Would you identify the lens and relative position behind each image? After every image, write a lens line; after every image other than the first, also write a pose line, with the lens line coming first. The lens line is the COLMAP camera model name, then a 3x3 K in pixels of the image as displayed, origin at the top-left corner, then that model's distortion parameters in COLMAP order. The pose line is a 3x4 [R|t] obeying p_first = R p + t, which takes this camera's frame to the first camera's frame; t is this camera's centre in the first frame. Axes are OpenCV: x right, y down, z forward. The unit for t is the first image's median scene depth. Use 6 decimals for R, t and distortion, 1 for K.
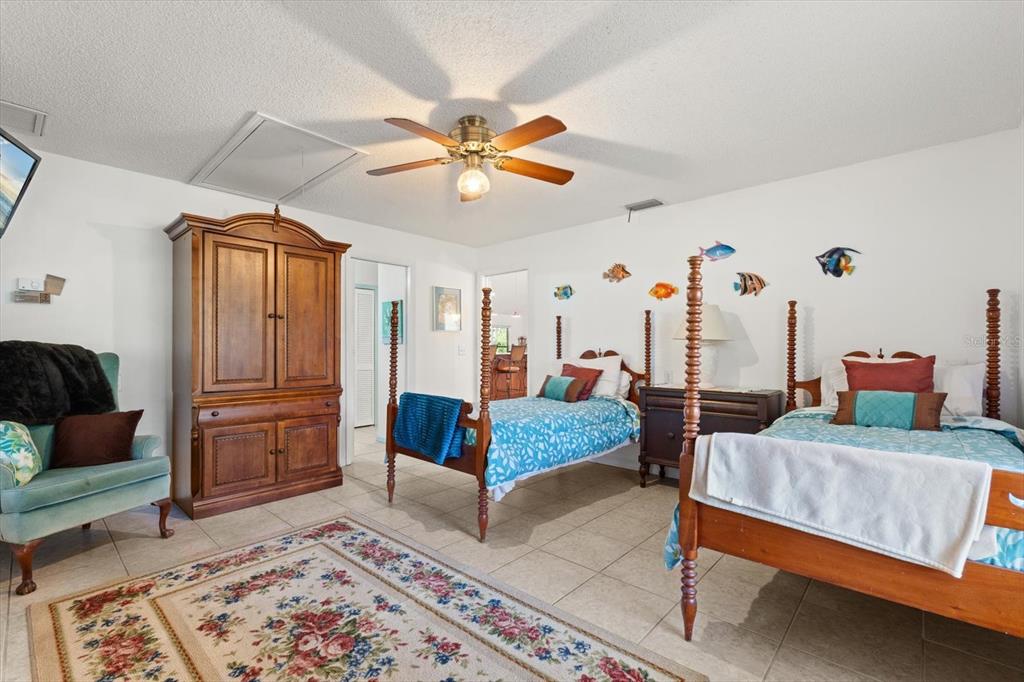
lens RADIAL K [[448.6, 0, 512.8], [0, 448.6, 344.9], [0, 0, 1]] dist [-0.007096, -0.000526]
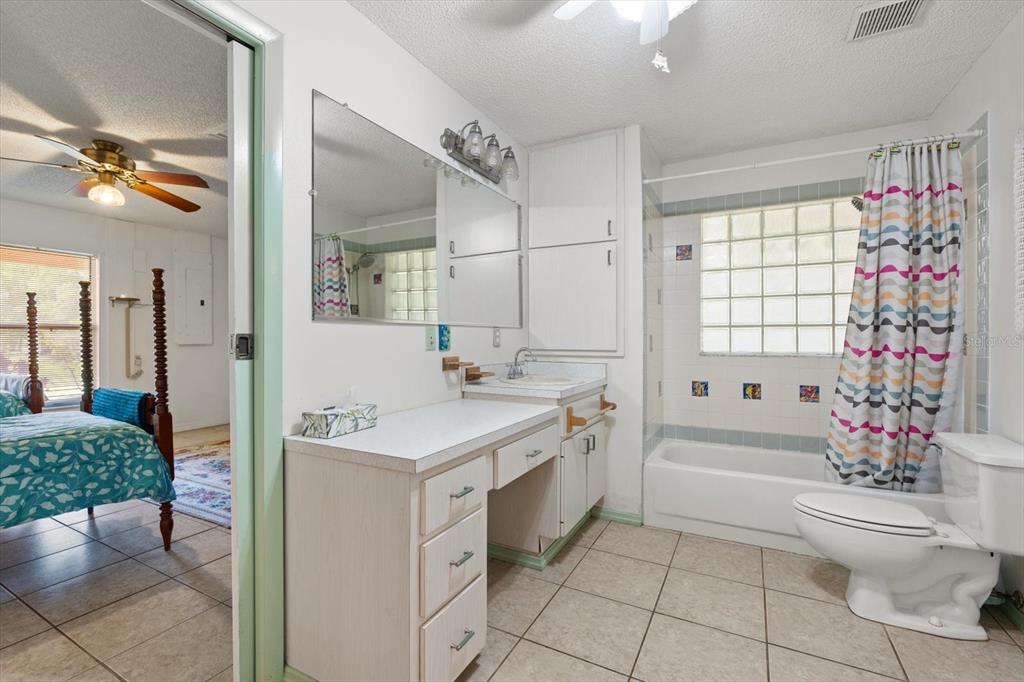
lens RADIAL K [[448.6, 0, 510.6], [0, 448.6, 341.3], [0, 0, 1]] dist [-0.007096, -0.000526]
pose [[-0.969946, 0.002138, -0.243313, -0.818266], [0.002973, 0.999991, -0.003063, 0.027288], [0.243304, -0.003694, -0.969943, 2.364162]]
